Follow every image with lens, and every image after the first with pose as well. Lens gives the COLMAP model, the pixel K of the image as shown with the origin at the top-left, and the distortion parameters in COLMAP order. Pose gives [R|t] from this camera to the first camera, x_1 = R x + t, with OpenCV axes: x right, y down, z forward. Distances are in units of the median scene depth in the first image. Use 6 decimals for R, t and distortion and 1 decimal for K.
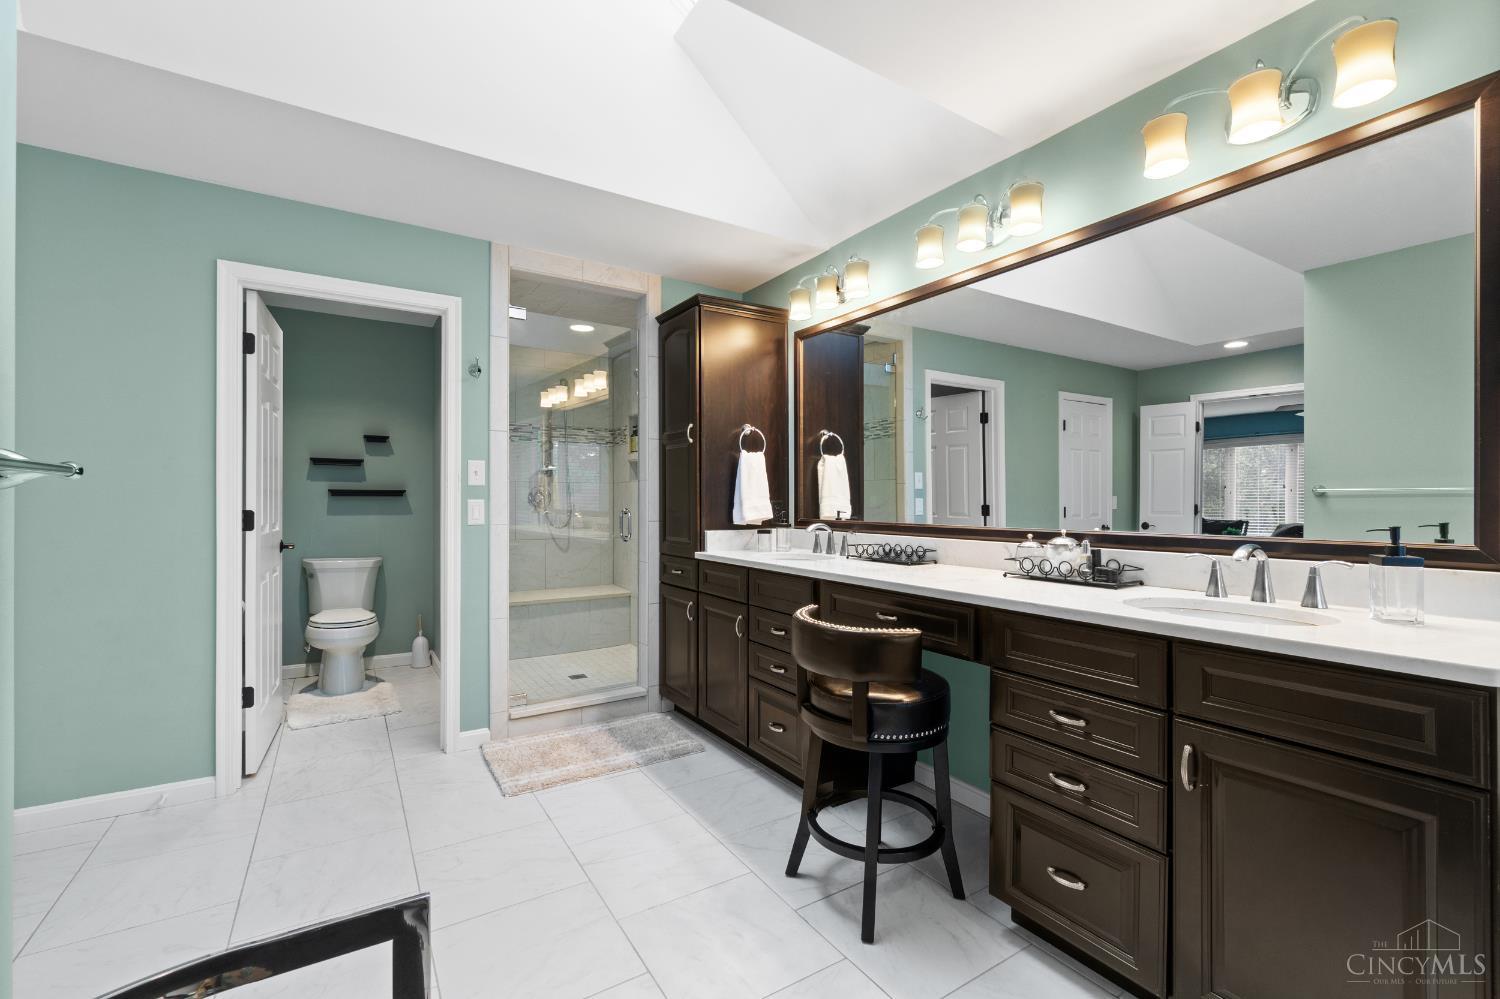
lens RADIAL K [[646.8, 0, 750.2], [0, 646.8, 505.3], [0, 0, 1]] dist [0.001207, 0.000240]
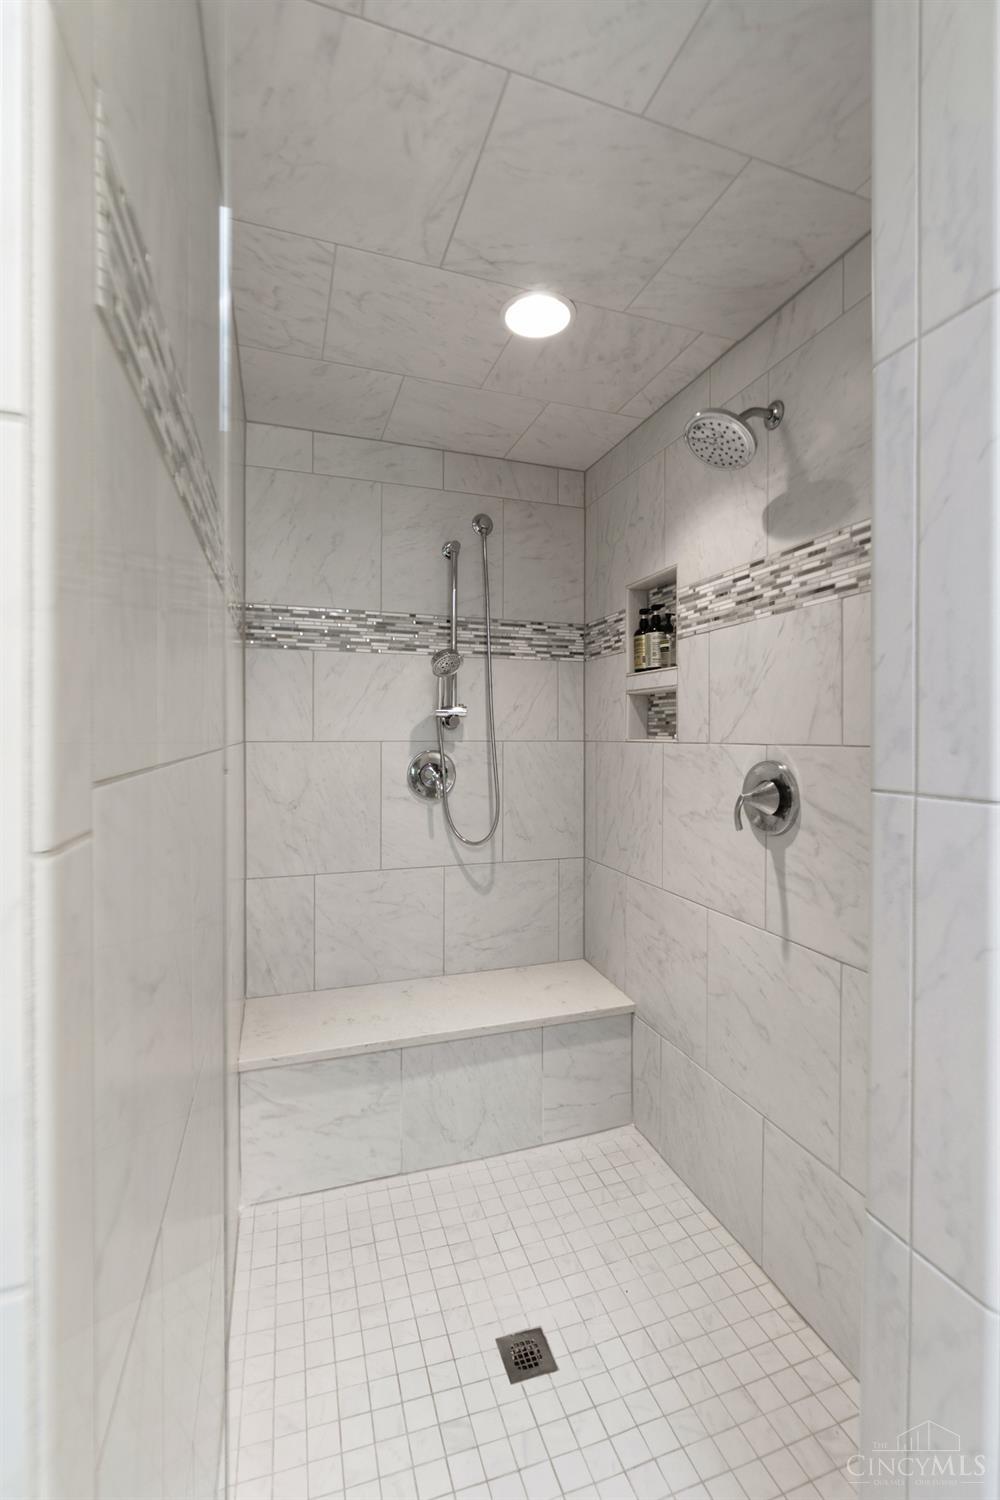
lens RADIAL K [[646.8, 0, 500.4], [0, 646.8, 740.3], [0, 0, 1]] dist [0.001207, 0.000240]
pose [[0.969659, 0.005582, -0.244400, -0.165146], [-0.002844, 0.999929, 0.011556, -0.041694], [0.244447, -0.010511, 0.969606, 0.562334]]
